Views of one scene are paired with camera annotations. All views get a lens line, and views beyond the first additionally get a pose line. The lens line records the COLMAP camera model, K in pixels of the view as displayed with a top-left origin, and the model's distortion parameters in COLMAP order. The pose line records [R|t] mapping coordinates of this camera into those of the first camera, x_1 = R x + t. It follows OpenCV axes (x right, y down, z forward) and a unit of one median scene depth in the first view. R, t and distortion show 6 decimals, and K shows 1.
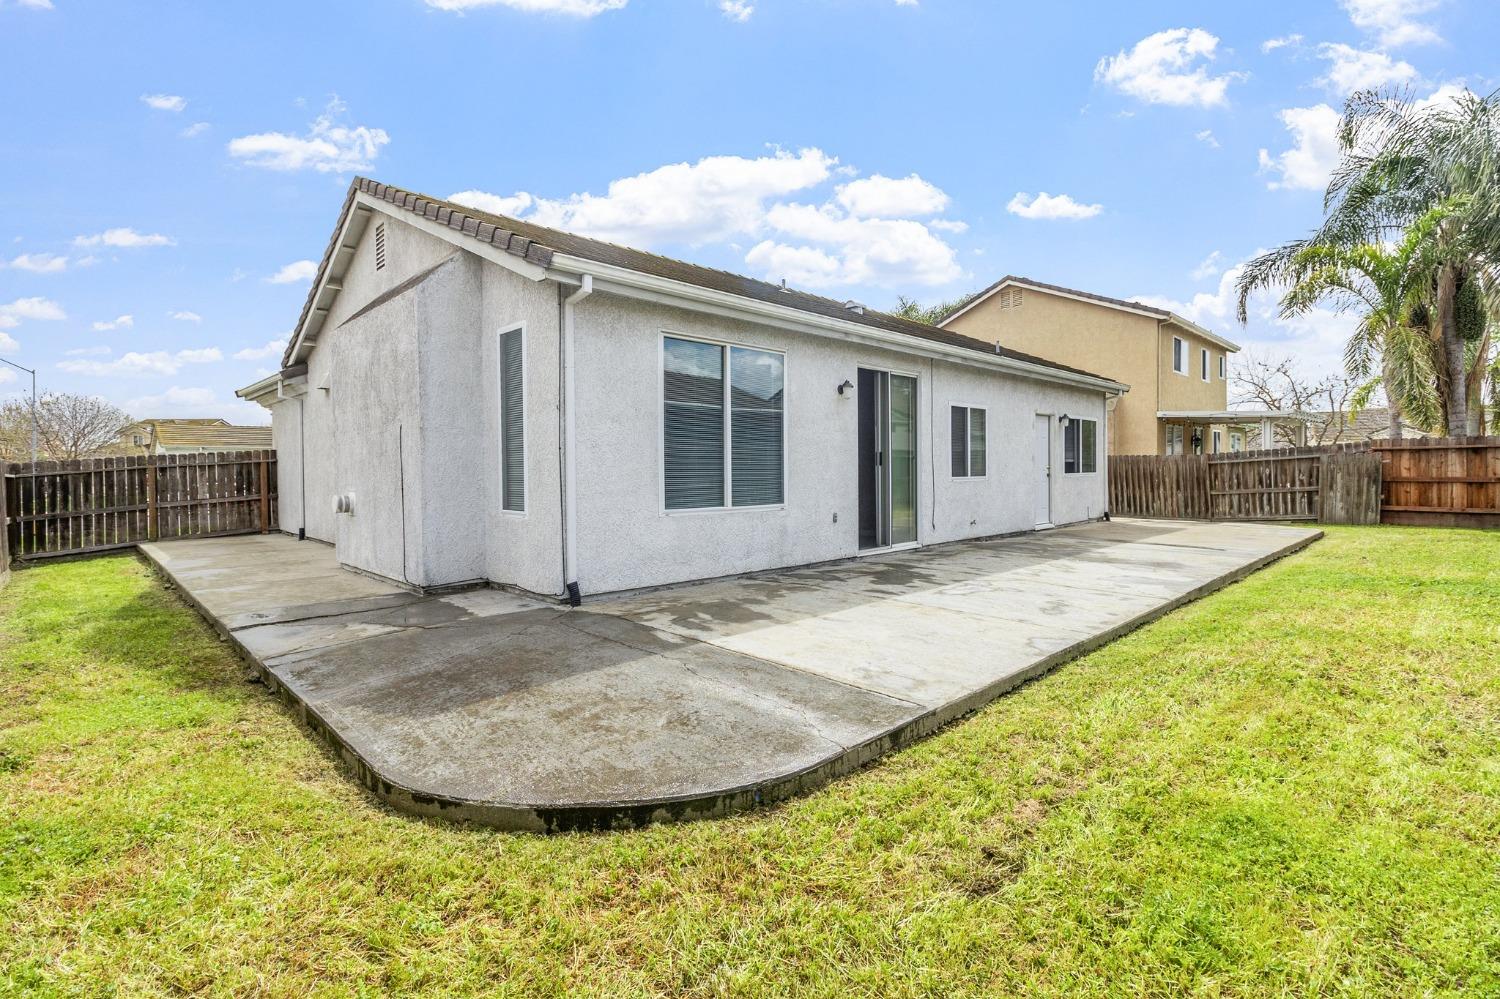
lens RADIAL K [[719.3, 0, 733.1], [0, 719.3, 472.2], [0, 0, 1]] dist [-0.002819, 0.000177]
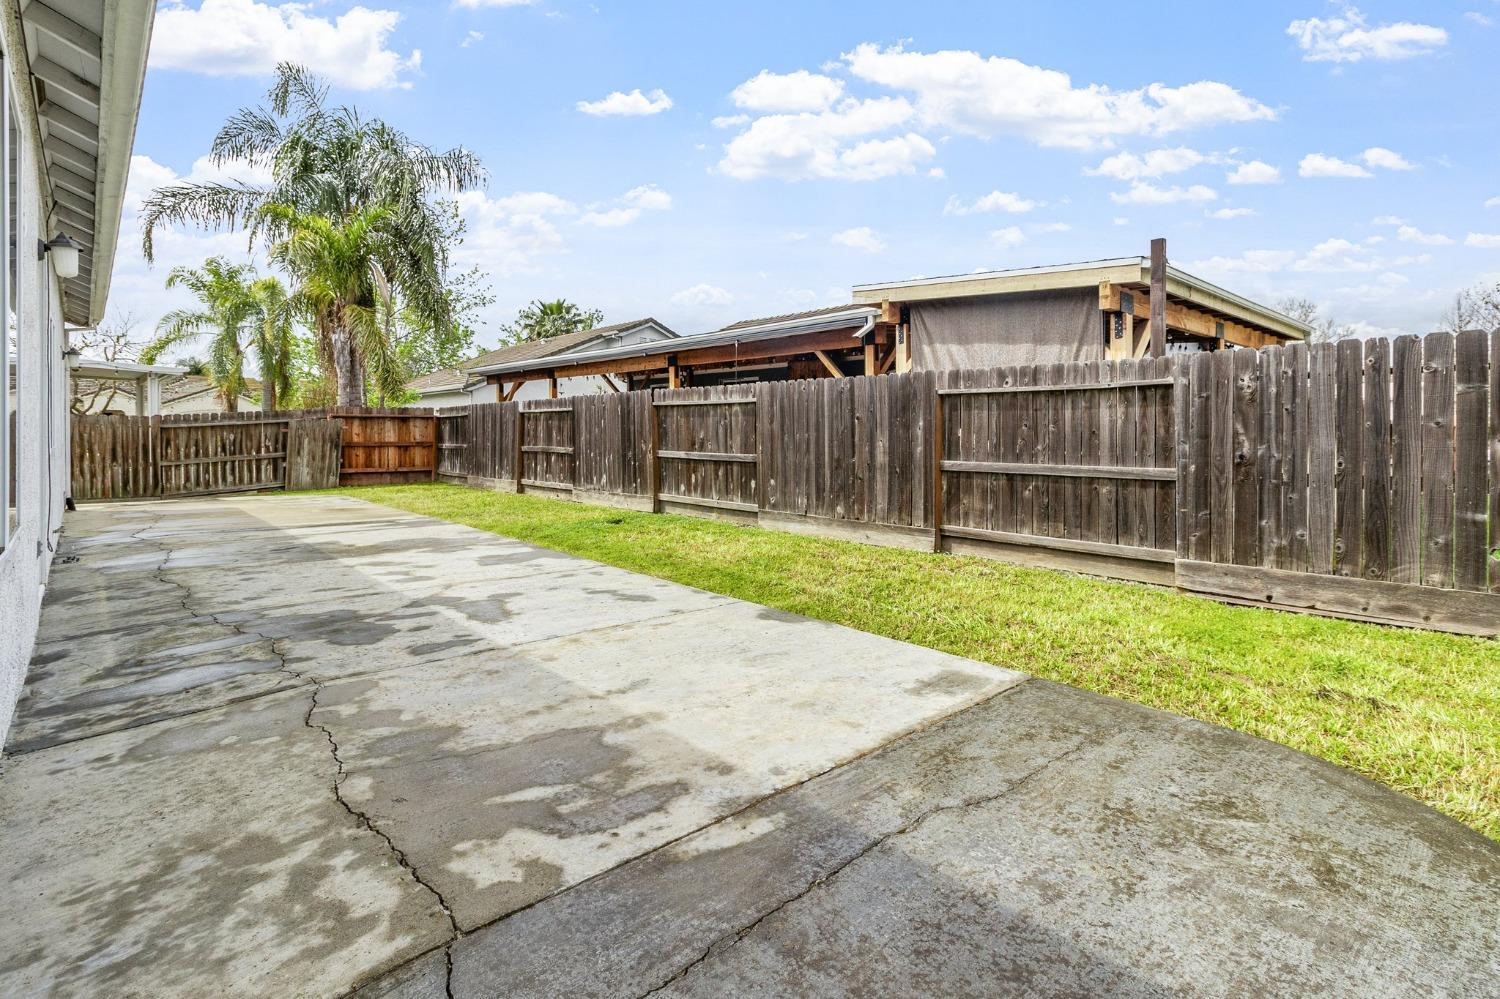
lens RADIAL K [[719.3, 0, 805.8], [0, 719.3, 443.6], [0, 0, 1]] dist [-0.002819, 0.000177]
pose [[-0.015722, -0.009723, 0.999829, -0.165876], [0.003097, 0.999947, 0.009773, 0.000569], [-0.999872, 0.003250, -0.015691, 0.318084]]
